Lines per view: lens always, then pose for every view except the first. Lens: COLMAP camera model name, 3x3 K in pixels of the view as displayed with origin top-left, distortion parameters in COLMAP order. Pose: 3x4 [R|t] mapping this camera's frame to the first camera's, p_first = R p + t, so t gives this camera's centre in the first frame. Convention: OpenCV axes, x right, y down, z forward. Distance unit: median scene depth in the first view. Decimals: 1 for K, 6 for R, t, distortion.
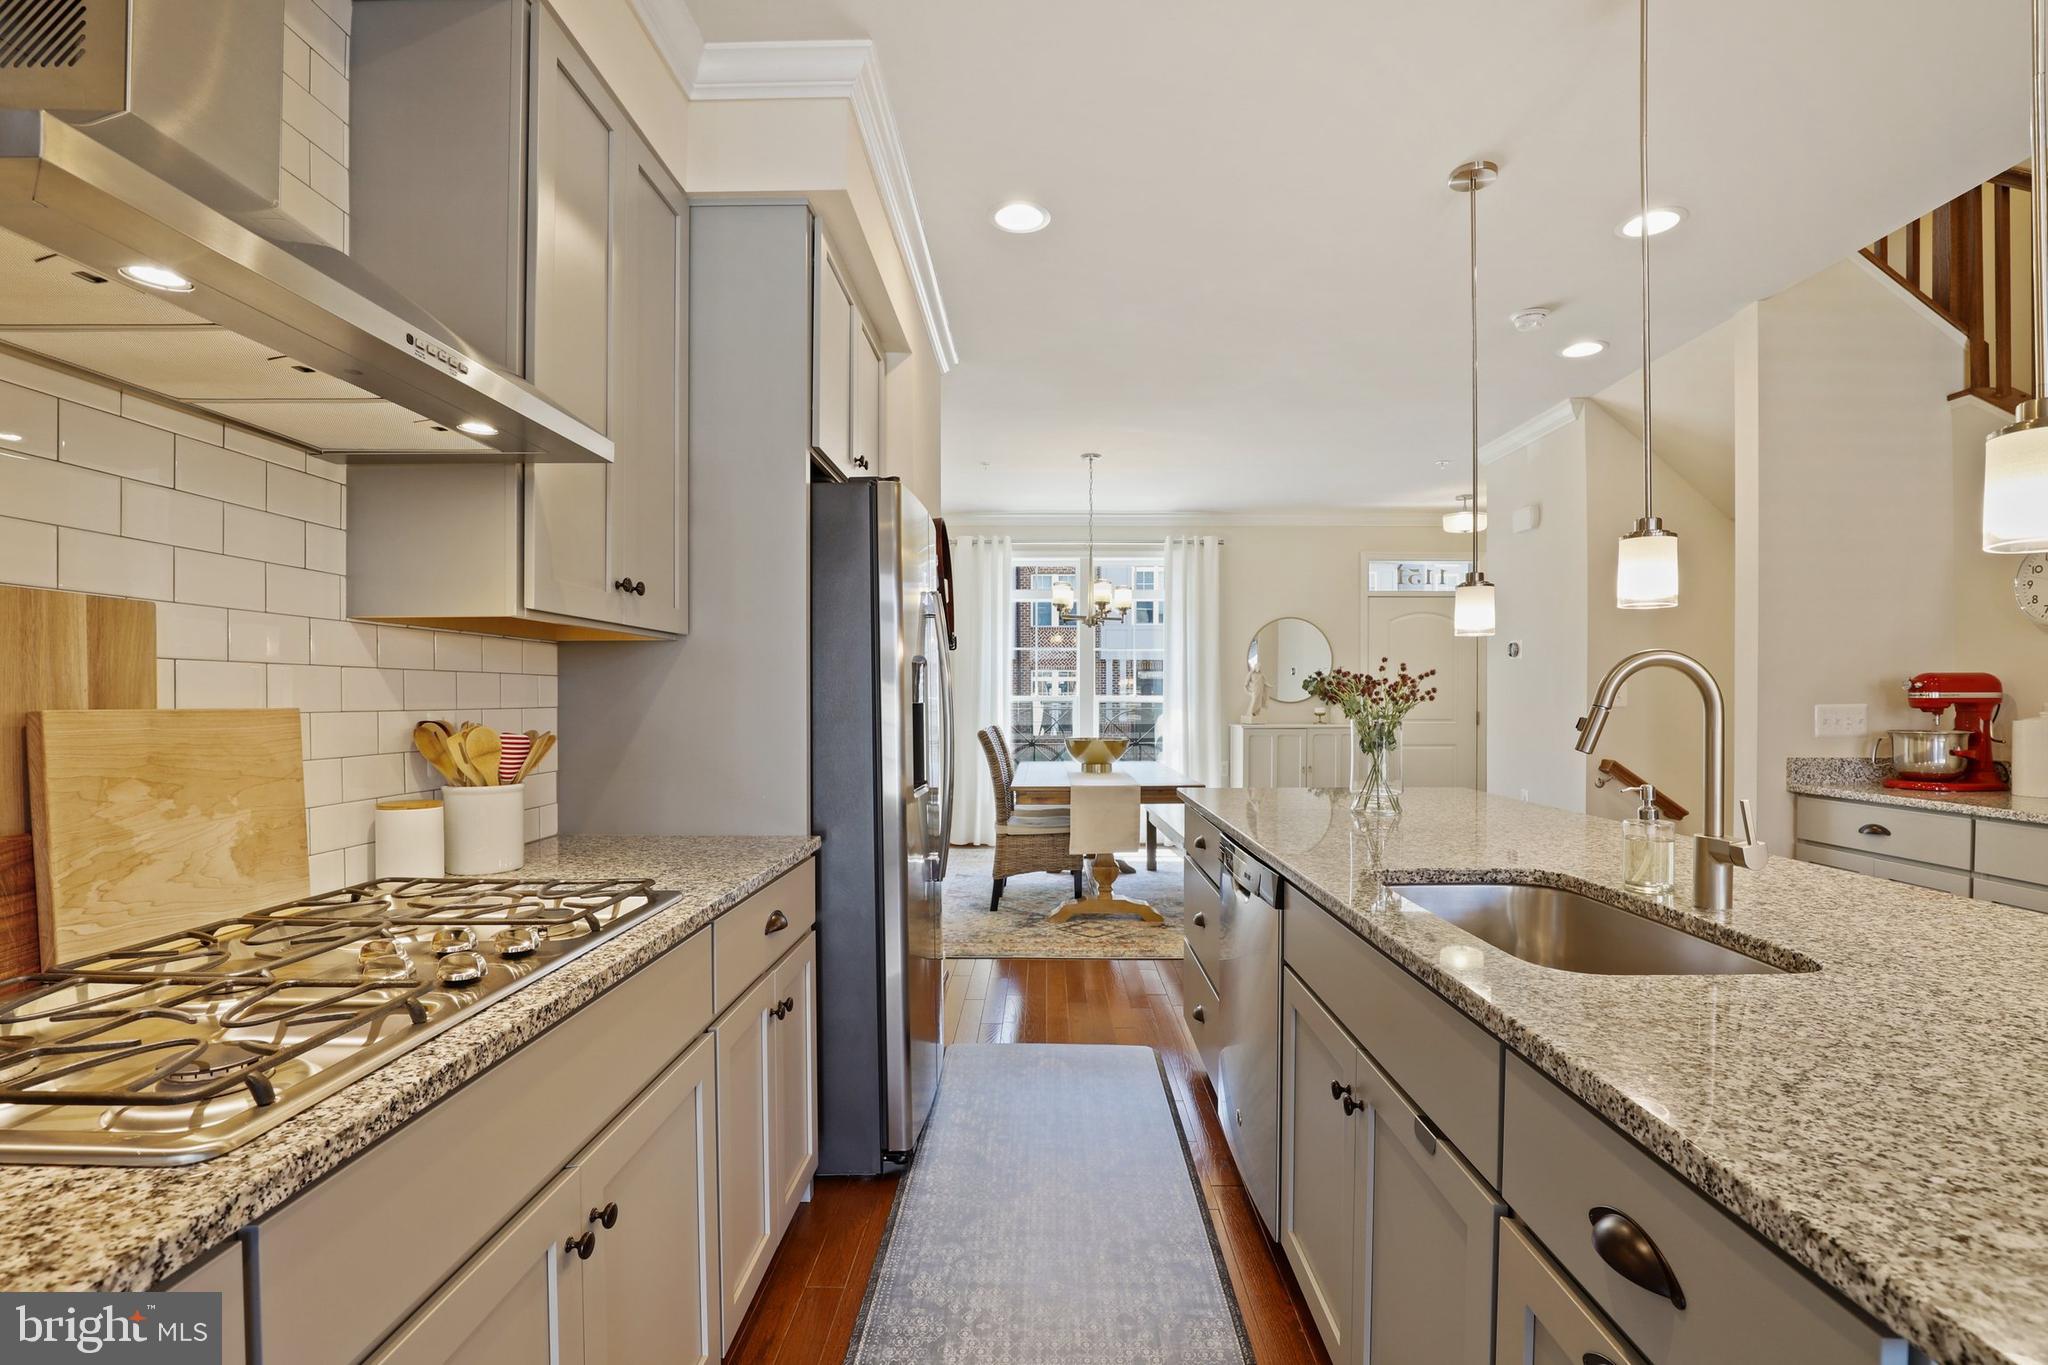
lens RADIAL K [[938.2, 0, 1027.9], [0, 938.2, 699.7], [0, 0, 1]] dist [-0.029577, 0.000057]
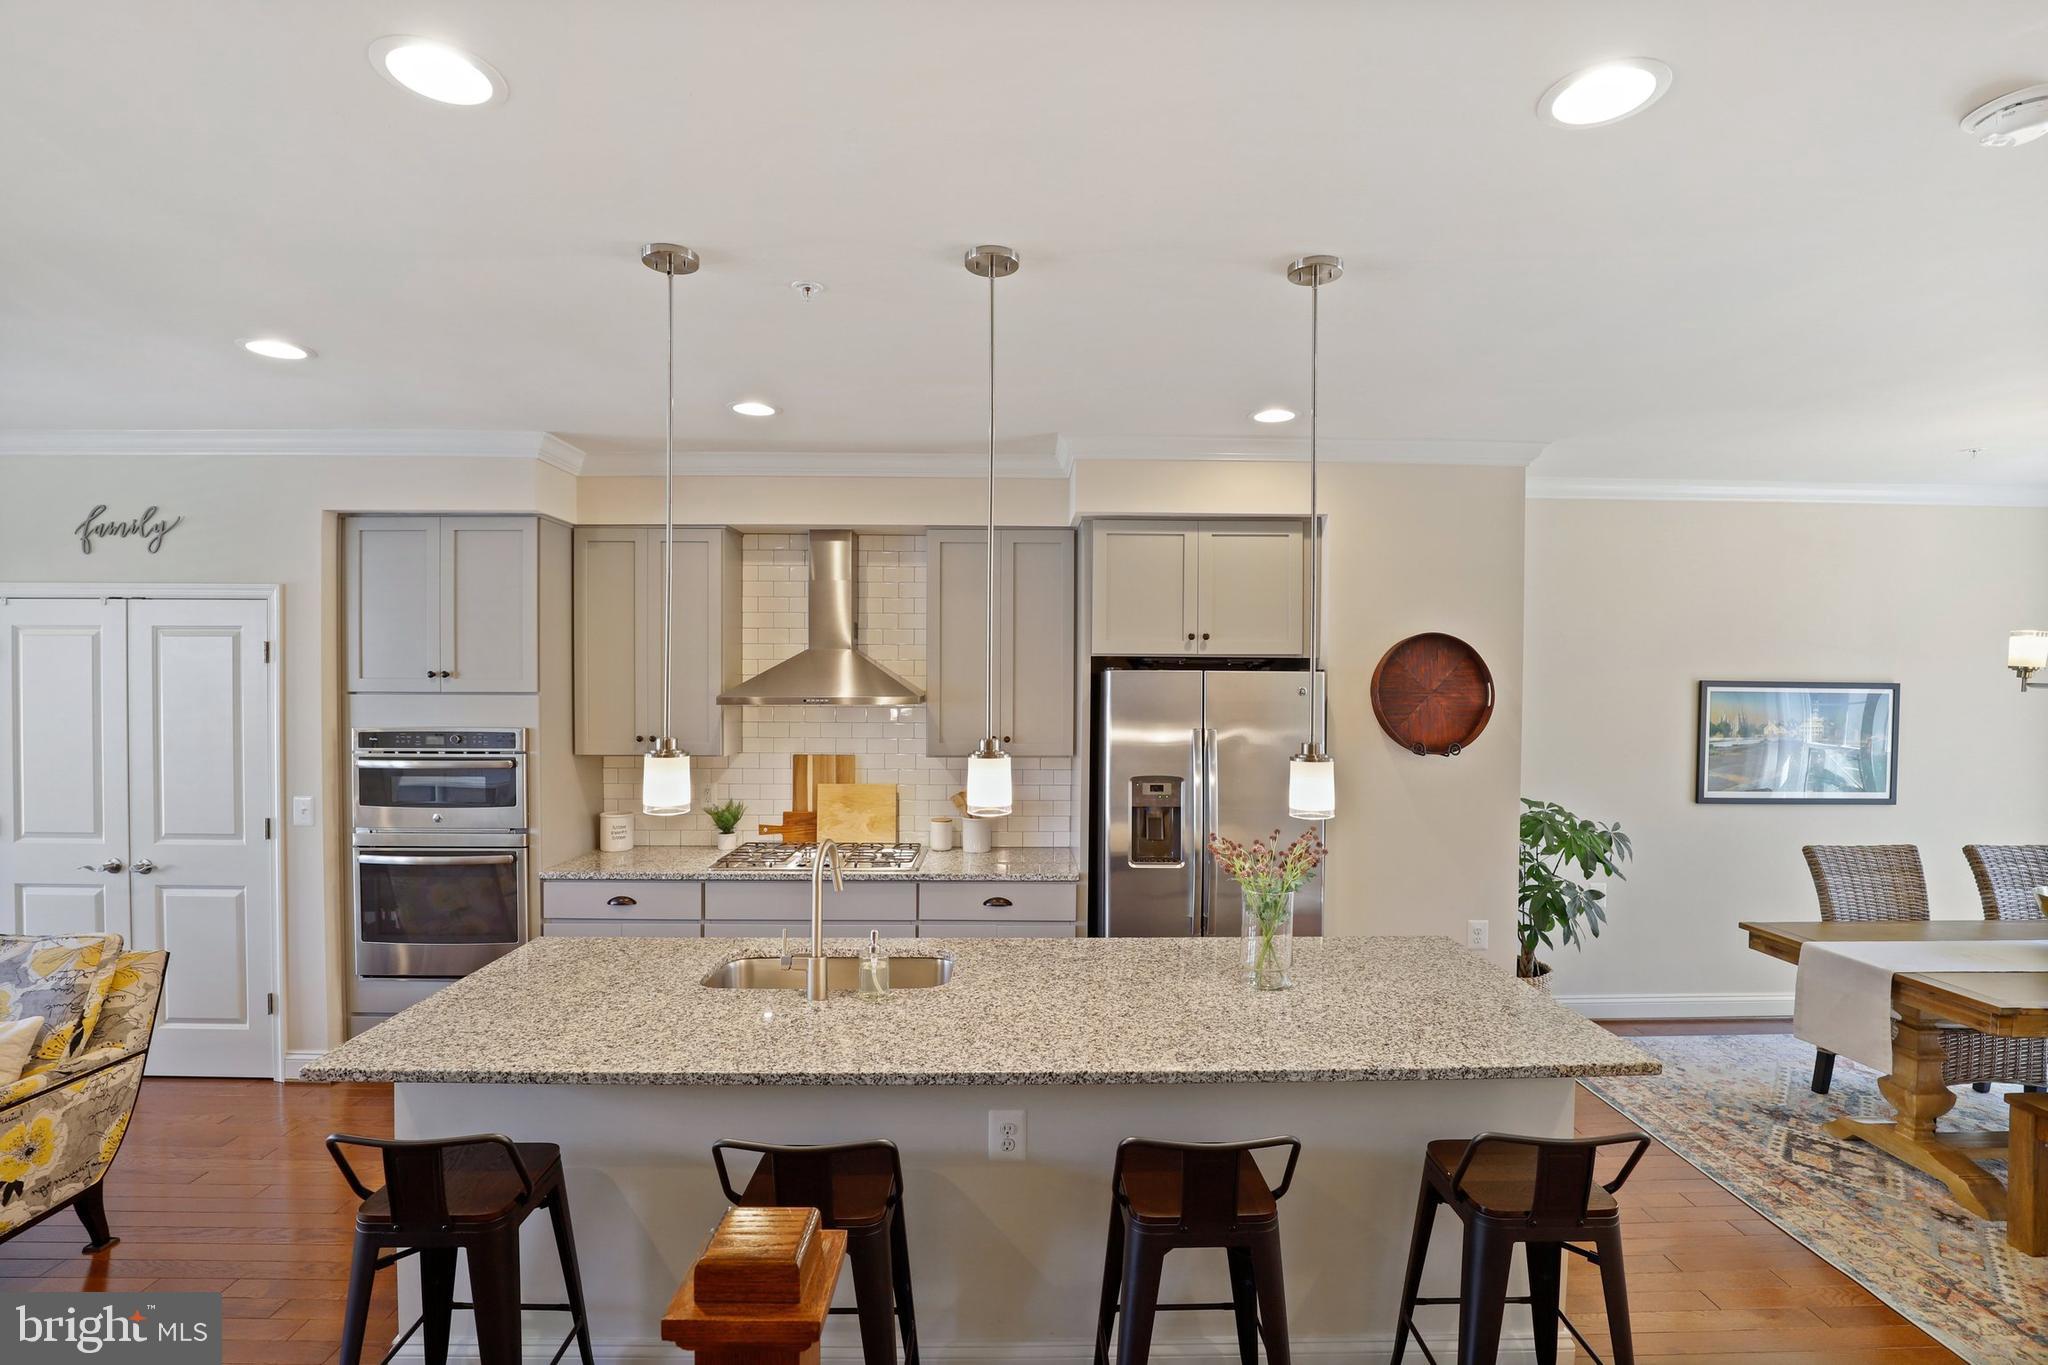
lens RADIAL K [[928.4, 0, 1023.8], [0, 928.4, 691.5], [0, 0, 1]] dist [-0.024523, 0.000045]
pose [[0.034361, 0.012219, -0.999335, 1.313800], [-0.007024, 0.999904, 0.011985, -0.190835], [0.999385, 0.006607, 0.034444, 0.707001]]
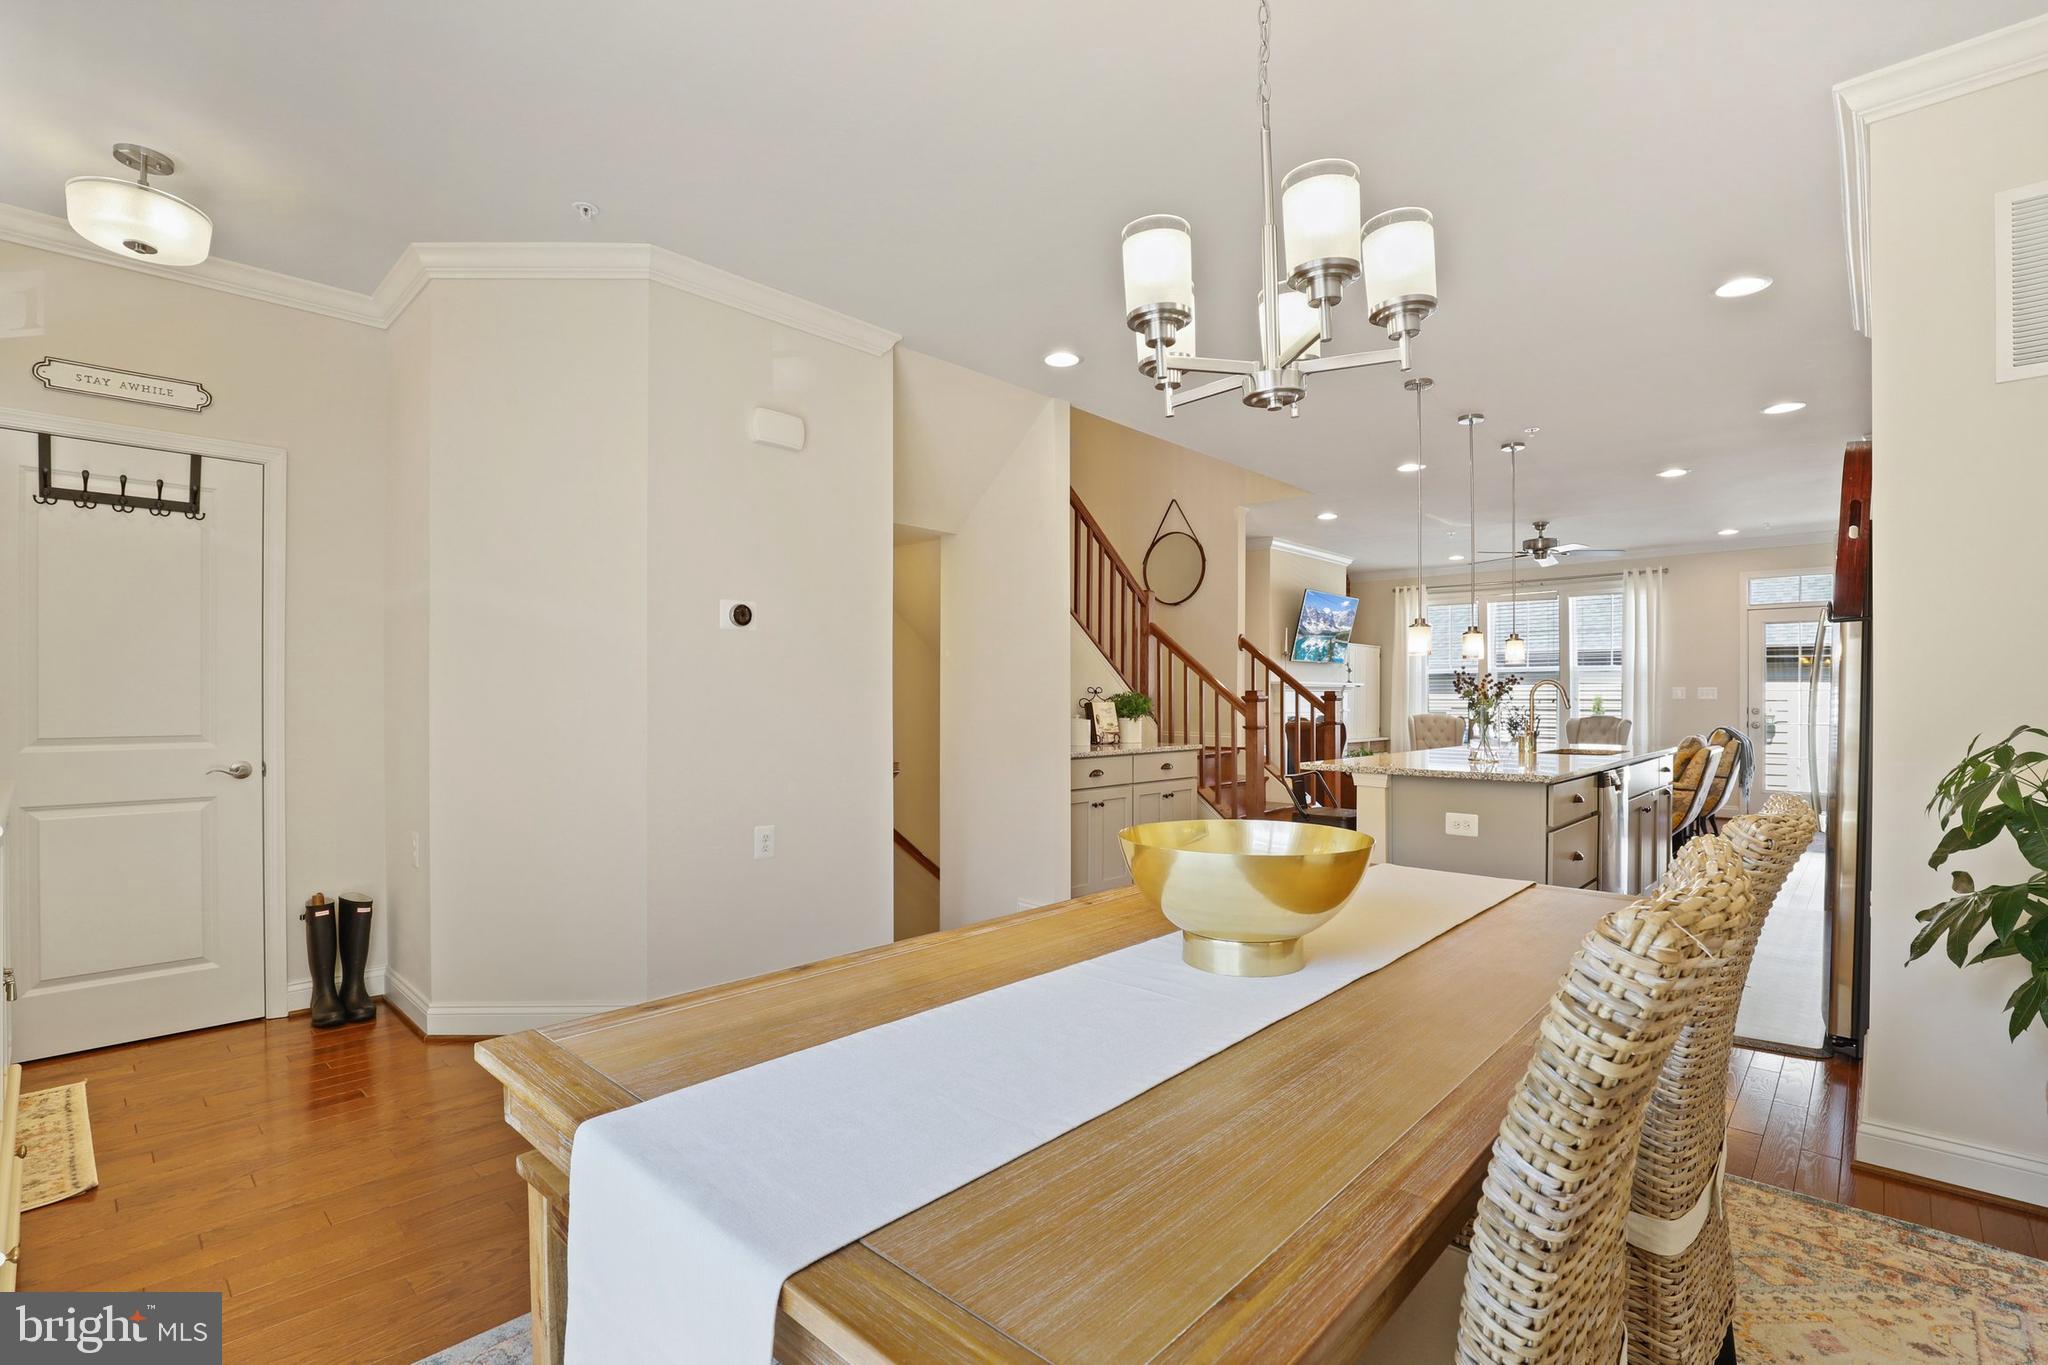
lens RADIAL K [[938.2, 0, 1027.9], [0, 938.2, 699.7], [0, 0, 1]] dist [-0.029577, 0.000057]
pose [[-0.745601, -0.002855, 0.666386, -0.124226], [0.000135, 0.999990, 0.004436, 0.004435], [-0.666393, 0.003398, -0.745593, 2.763145]]
